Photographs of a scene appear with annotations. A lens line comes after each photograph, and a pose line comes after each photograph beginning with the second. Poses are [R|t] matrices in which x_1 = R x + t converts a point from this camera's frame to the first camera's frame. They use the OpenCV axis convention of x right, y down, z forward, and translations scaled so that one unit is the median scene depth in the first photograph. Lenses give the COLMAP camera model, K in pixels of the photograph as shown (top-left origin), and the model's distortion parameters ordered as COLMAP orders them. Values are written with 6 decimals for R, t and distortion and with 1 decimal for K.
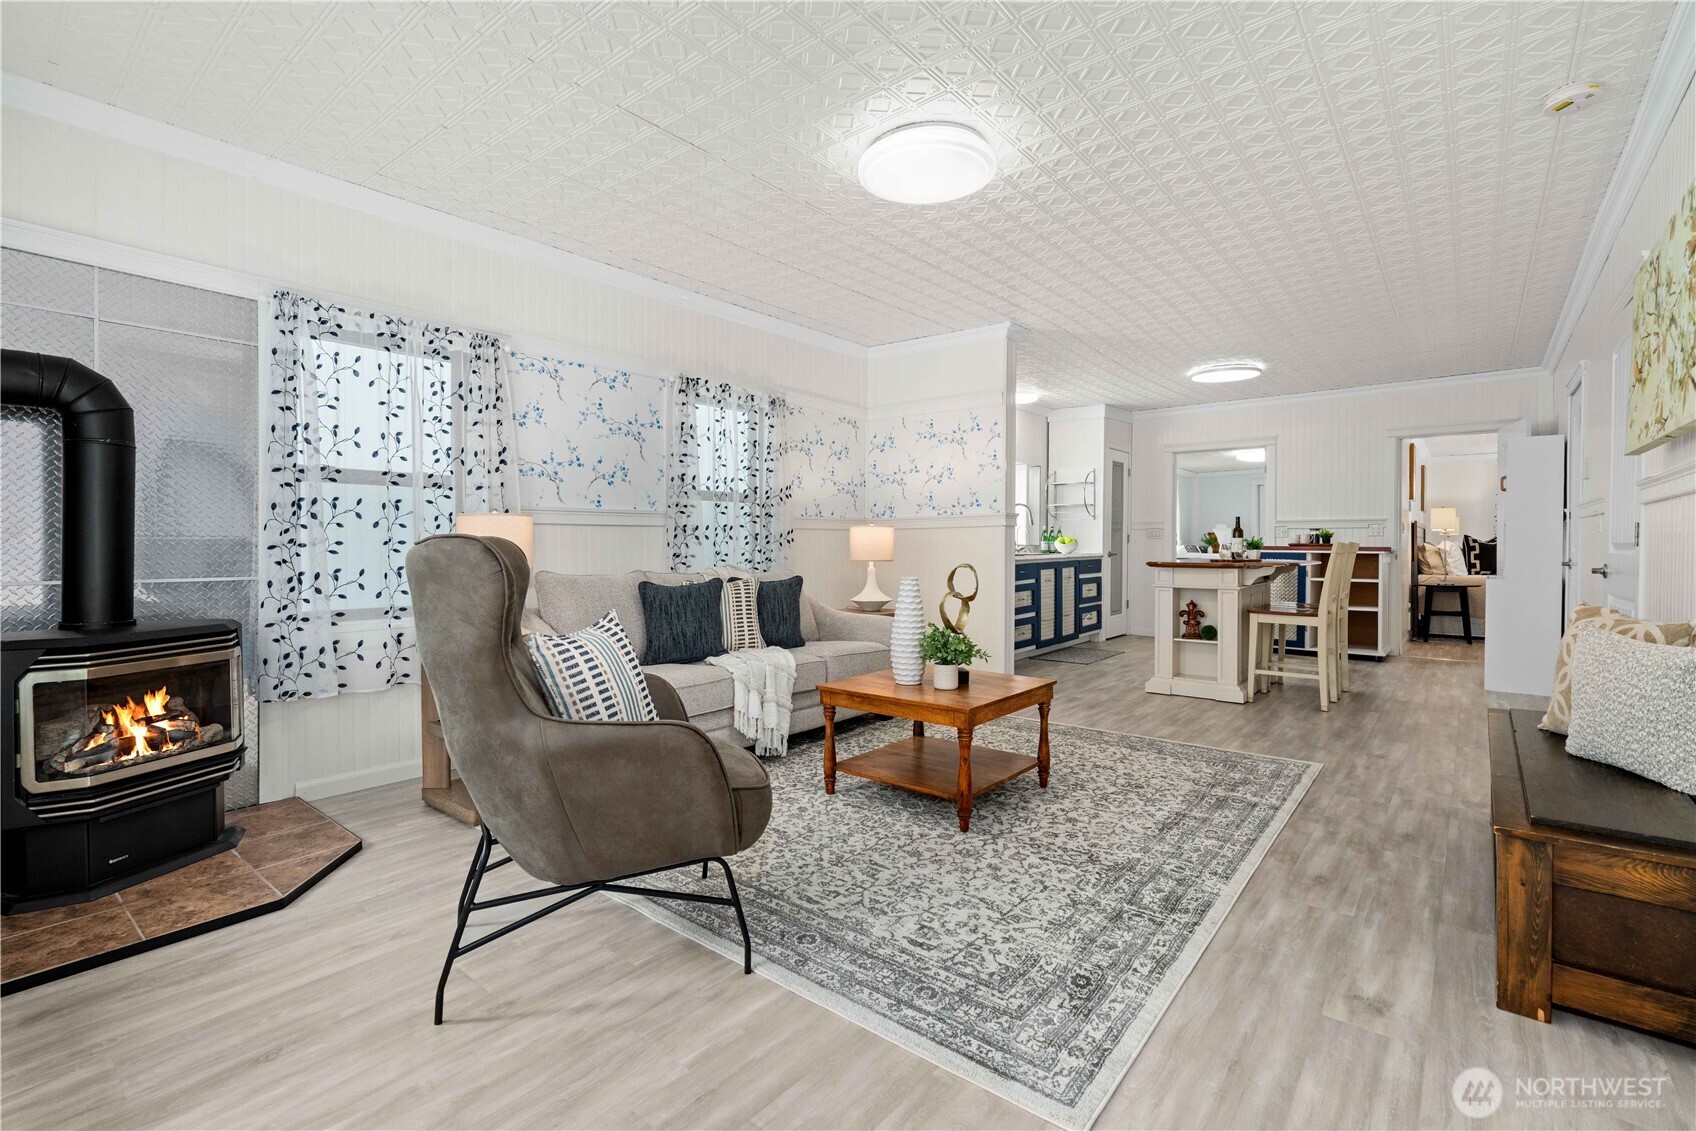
lens RADIAL K [[770.4, 0, 842.2], [0, 770.4, 552.7], [0, 0, 1]] dist [-0.003122, 0.001529]
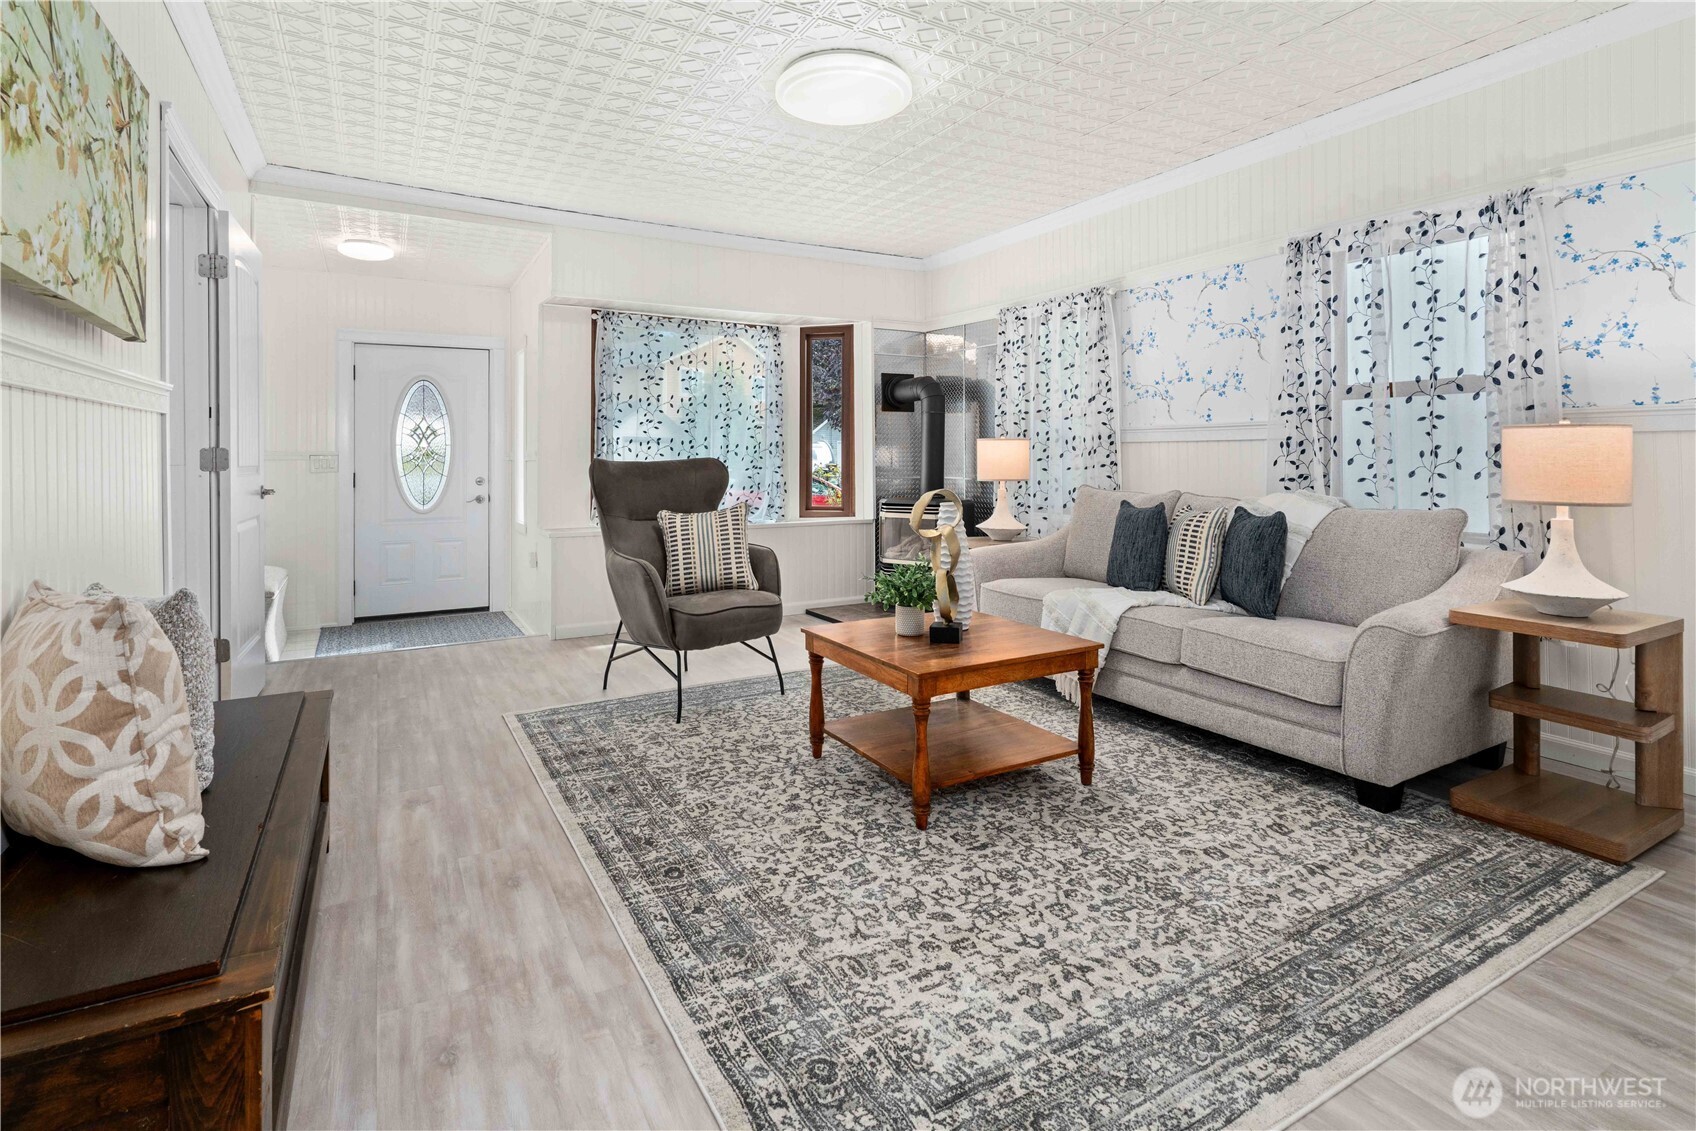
lens RADIAL K [[813.9, 0, 848.6], [0, 813.9, 451.0], [0, 0, 1]] dist [-0.012118, 0.007142]
pose [[-0.345639, -0.004700, -0.938356, 0.967175], [-0.010104, 0.999948, -0.001286, -0.023510], [0.938313, 0.009036, -0.345668, 1.205223]]
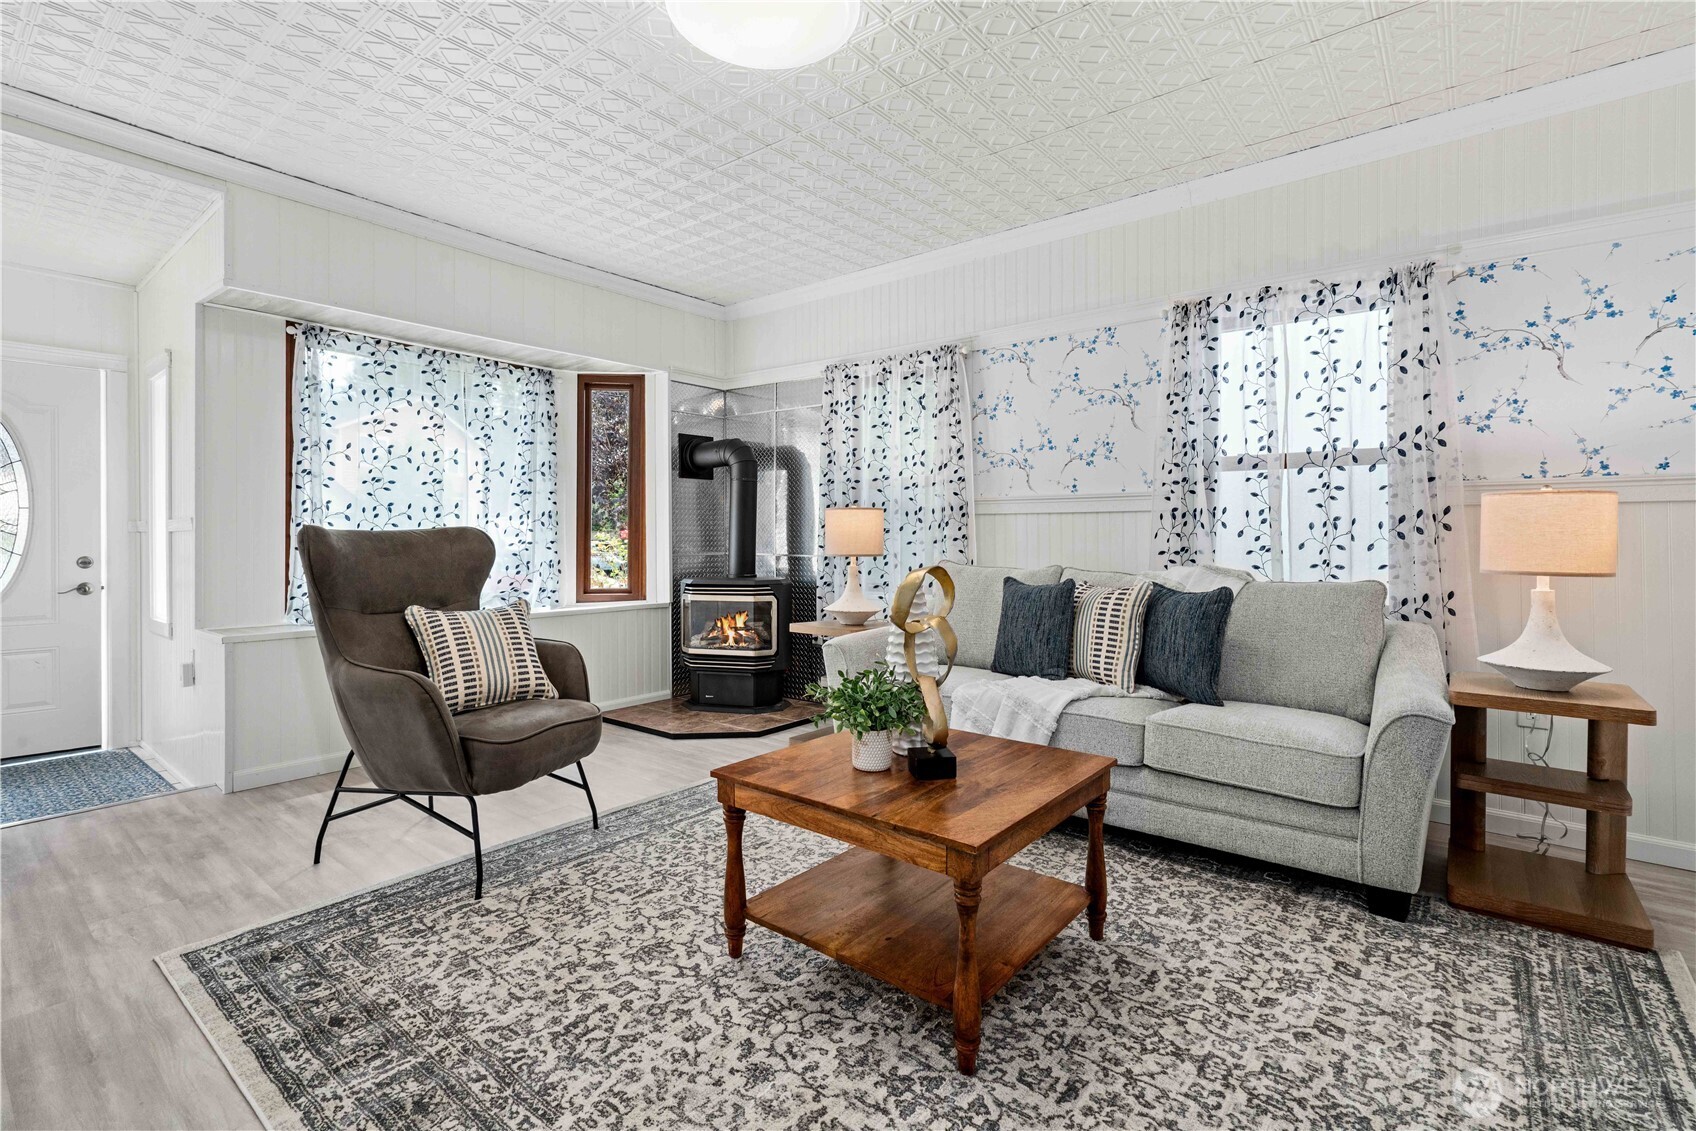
lens RADIAL K [[767.4, 0, 836.6], [0, 767.4, 540.1], [0, 0, 1]] dist [-0.002760, 0.001054]
pose [[0.009638, 0.006990, -0.999929, 0.719932], [-0.015064, 0.999863, 0.006844, -0.008552], [0.999840, 0.014997, 0.009742, 0.933046]]
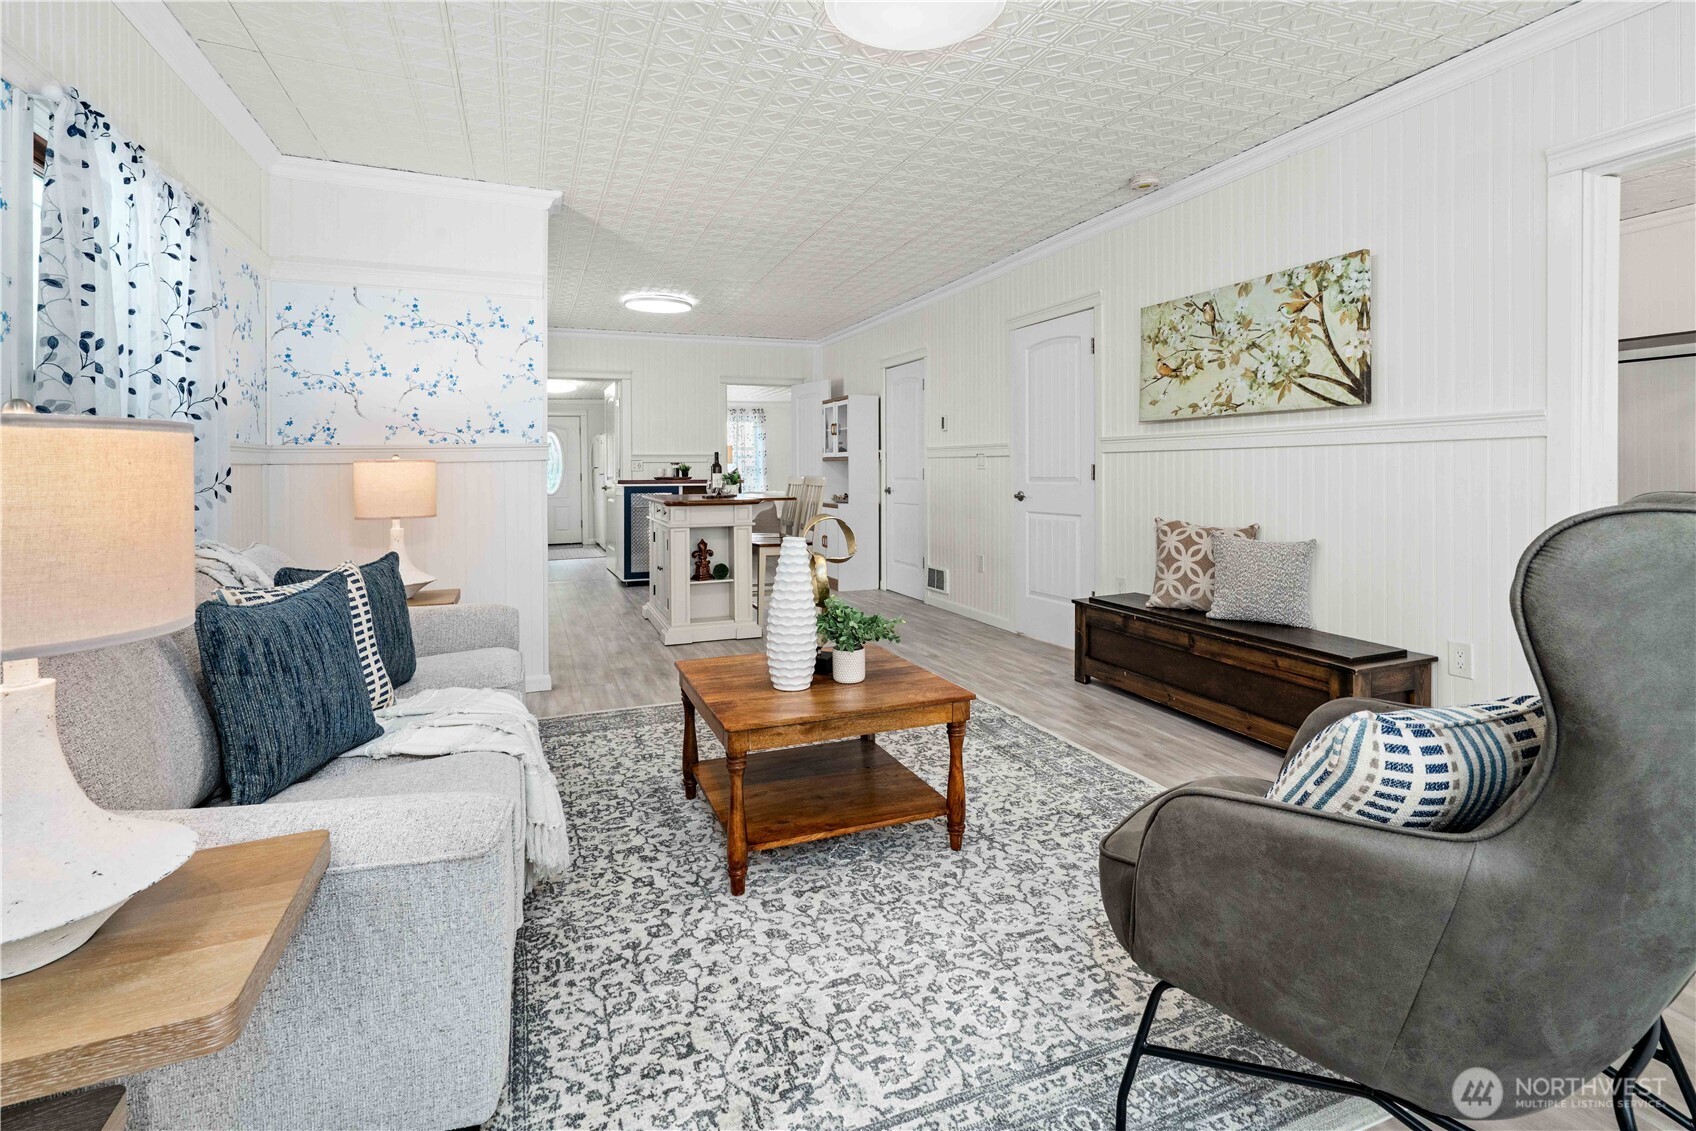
lens RADIAL K [[799.2, 0, 843.0], [0, 799.2, 476.3], [0, 0, 1]] dist [-0.002878, 0.000379]
pose [[0.475499, -0.012345, 0.879630, -0.541408], [0.018583, 0.999819, 0.003987, -0.028019], [-0.879520, 0.014451, 0.475643, 0.608392]]
